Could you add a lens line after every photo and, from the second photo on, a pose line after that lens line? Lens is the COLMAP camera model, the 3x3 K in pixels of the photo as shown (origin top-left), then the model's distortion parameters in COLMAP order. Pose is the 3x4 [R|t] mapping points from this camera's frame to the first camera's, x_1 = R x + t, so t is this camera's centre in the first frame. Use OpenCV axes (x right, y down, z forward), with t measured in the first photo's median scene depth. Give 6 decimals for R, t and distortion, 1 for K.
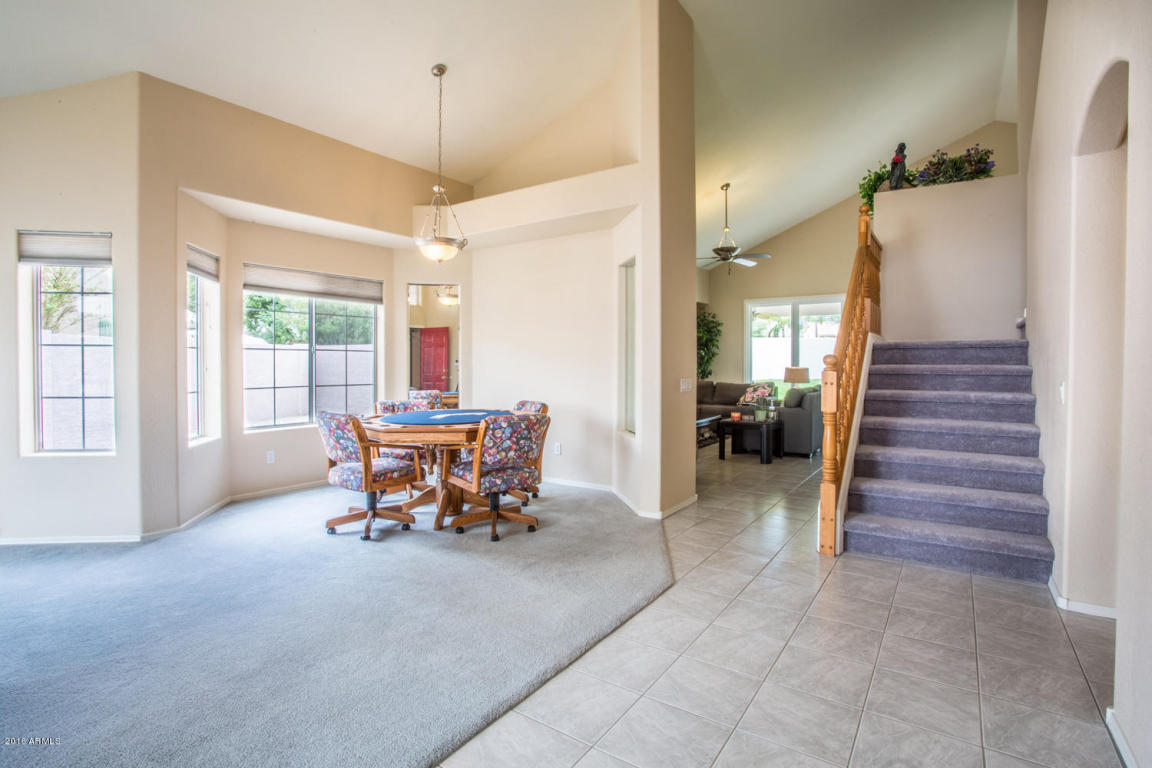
lens RADIAL K [[569.1, 0, 571.1], [0, 569.1, 375.9], [0, 0, 1]] dist [-0.075211, 0.030548]
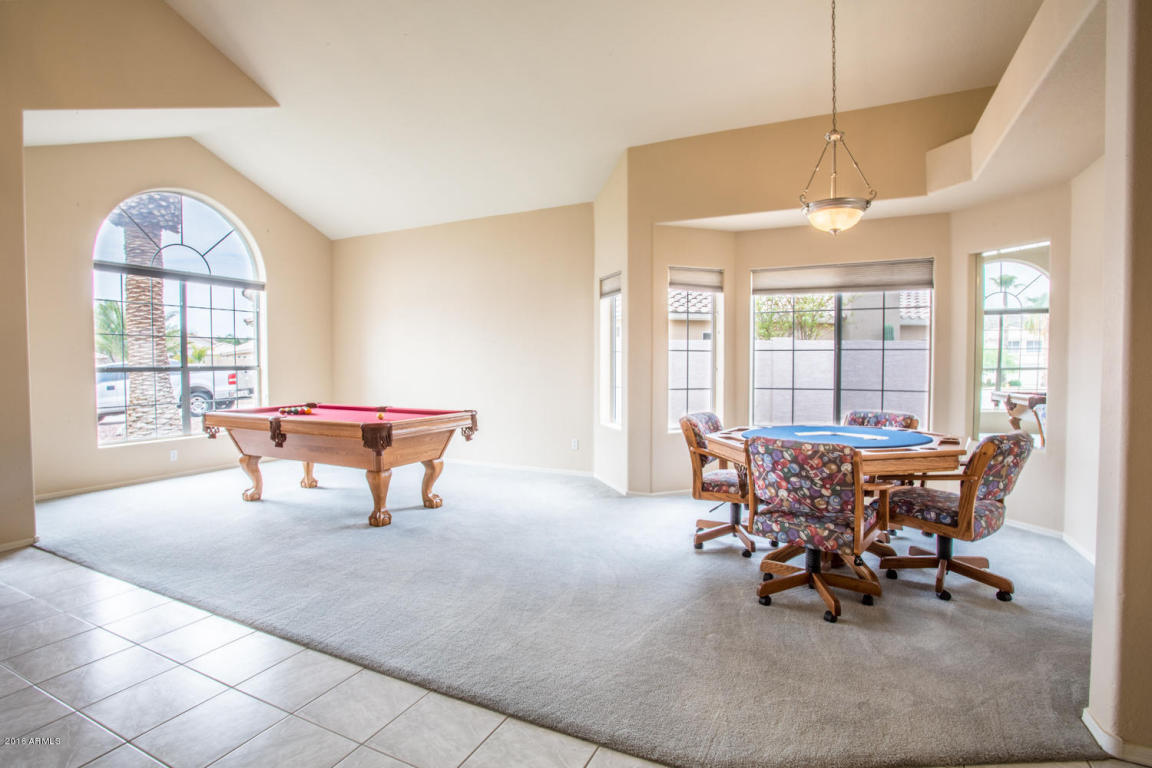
lens RADIAL K [[569.1, 0, 571.1], [0, 569.1, 375.9], [0, 0, 1]] dist [-0.075211, 0.030548]
pose [[0.142110, 0.022485, -0.989596, 0.539051], [-0.023508, 0.999537, 0.019335, -0.016010], [0.989572, 0.020515, 0.142572, 0.628444]]
